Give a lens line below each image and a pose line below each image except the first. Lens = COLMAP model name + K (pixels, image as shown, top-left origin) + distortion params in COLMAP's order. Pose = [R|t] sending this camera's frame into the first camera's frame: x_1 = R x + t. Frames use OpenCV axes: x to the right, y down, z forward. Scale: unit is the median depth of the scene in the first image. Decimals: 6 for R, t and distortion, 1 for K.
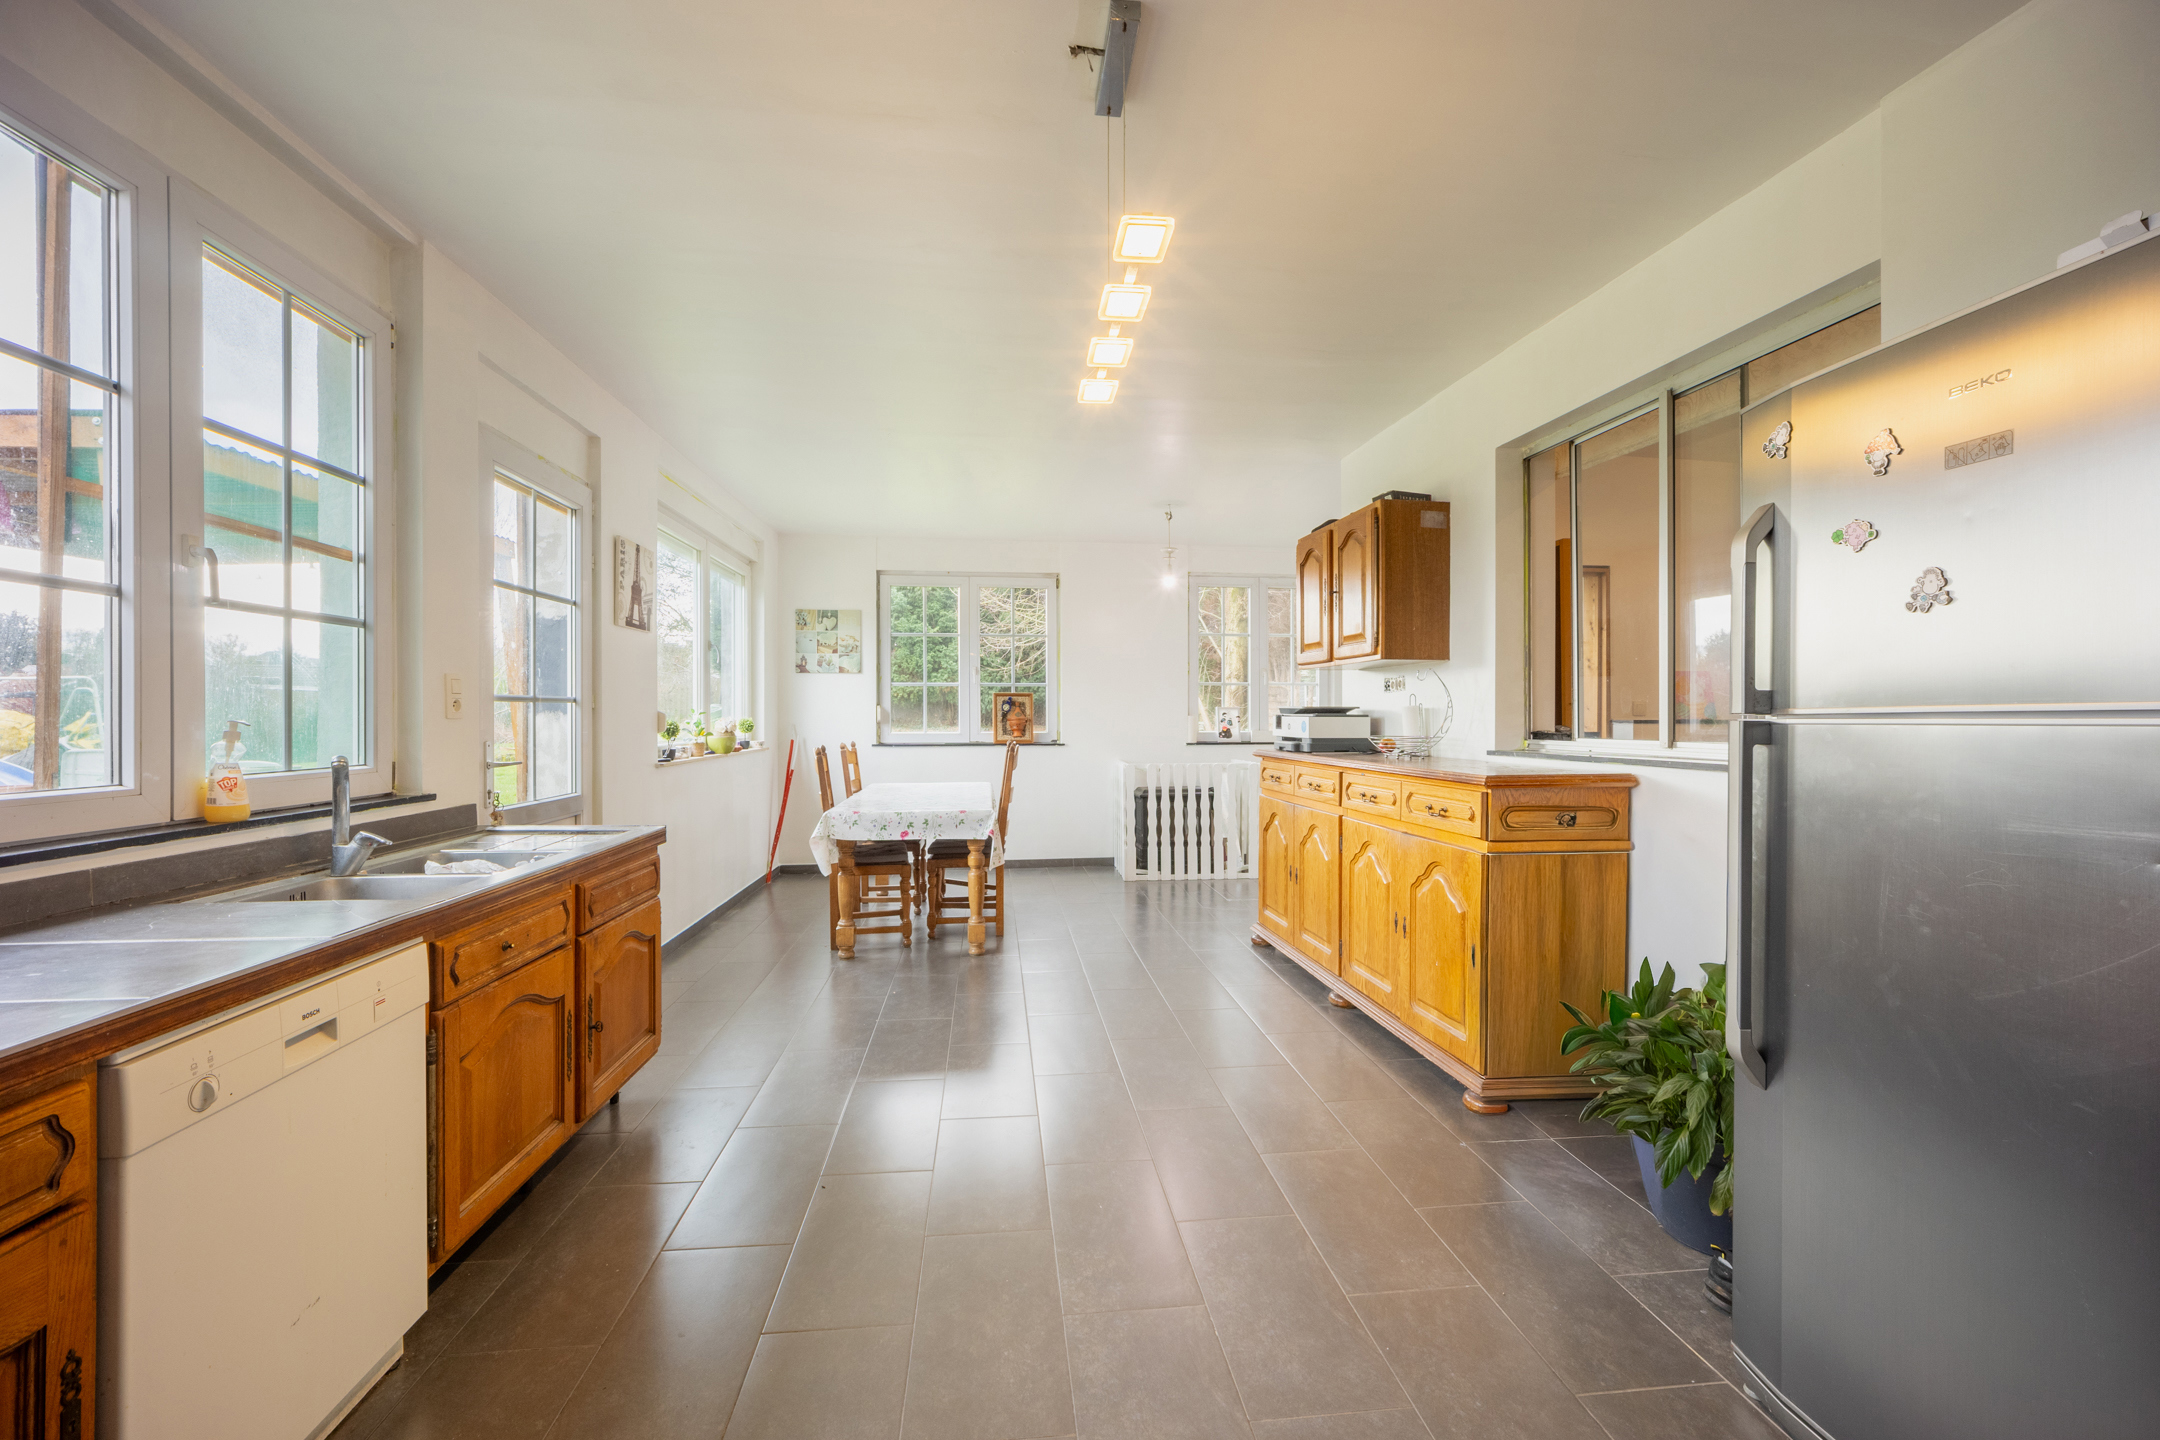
lens RADIAL K [[915.2, 0, 1080.0], [0, 915.2, 720.0], [0, 0, 1]] dist [-0.002225, -0.000081]
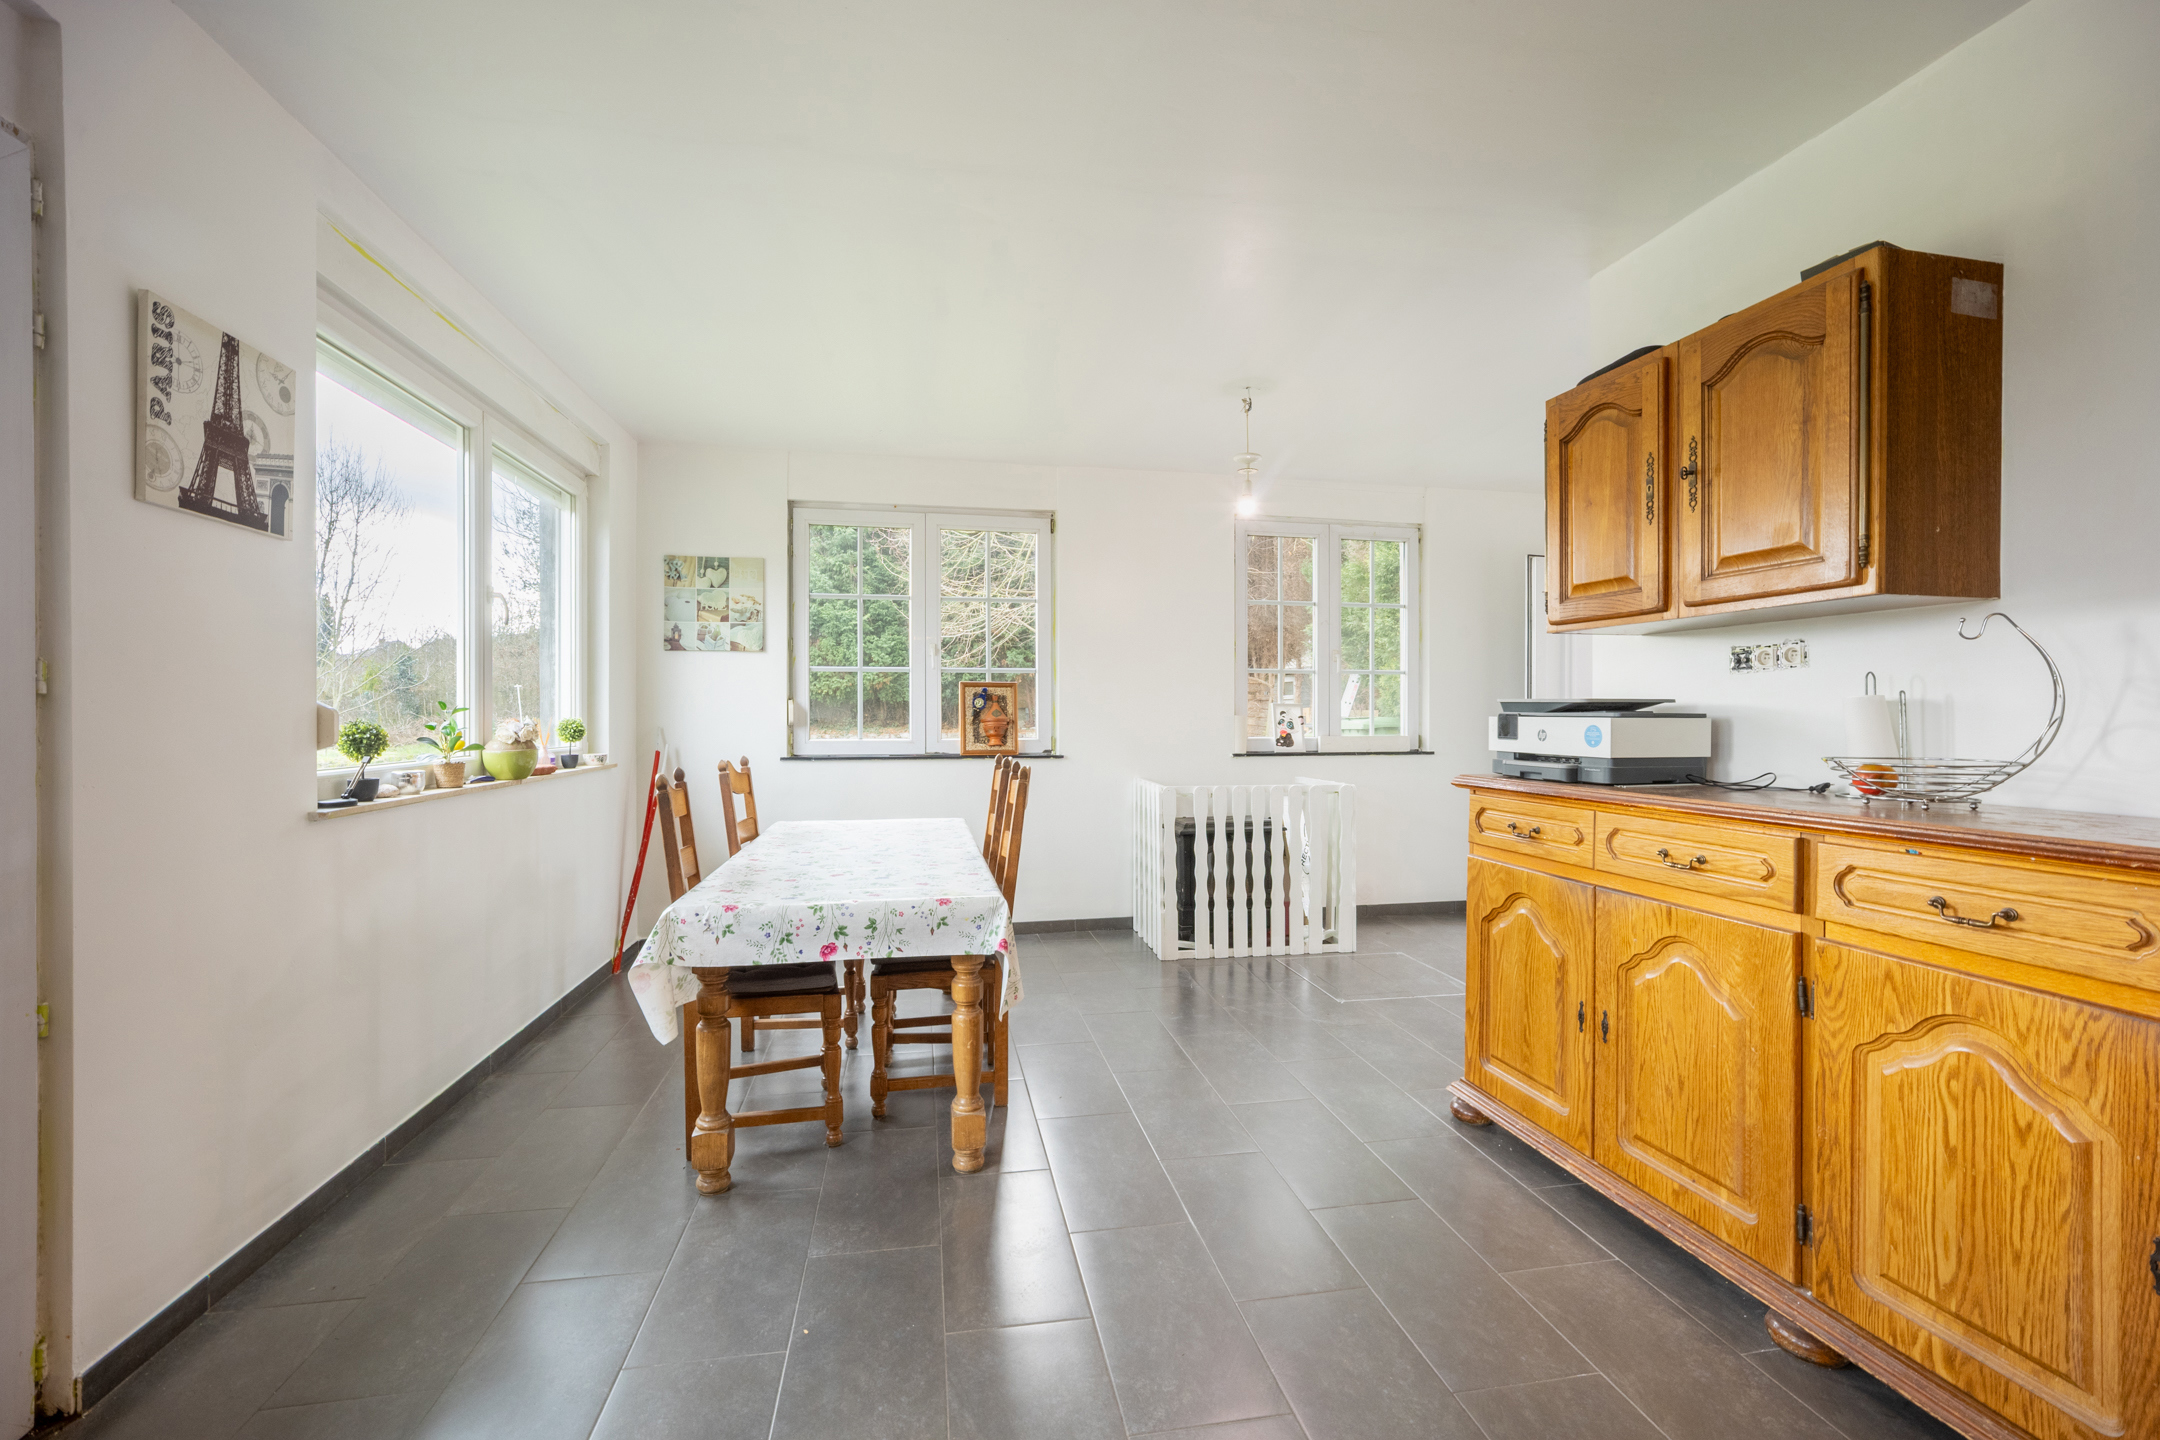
lens RADIAL K [[915.2, 0, 1080.0], [0, 915.2, 720.0], [0, 0, 1]] dist [-0.002225, -0.000081]
pose [[0.997062, 0.000958, 0.076586, -0.063049], [-0.000999, 0.999999, 0.000492, -0.001364], [-0.076586, -0.000567, 0.997063, 0.332058]]
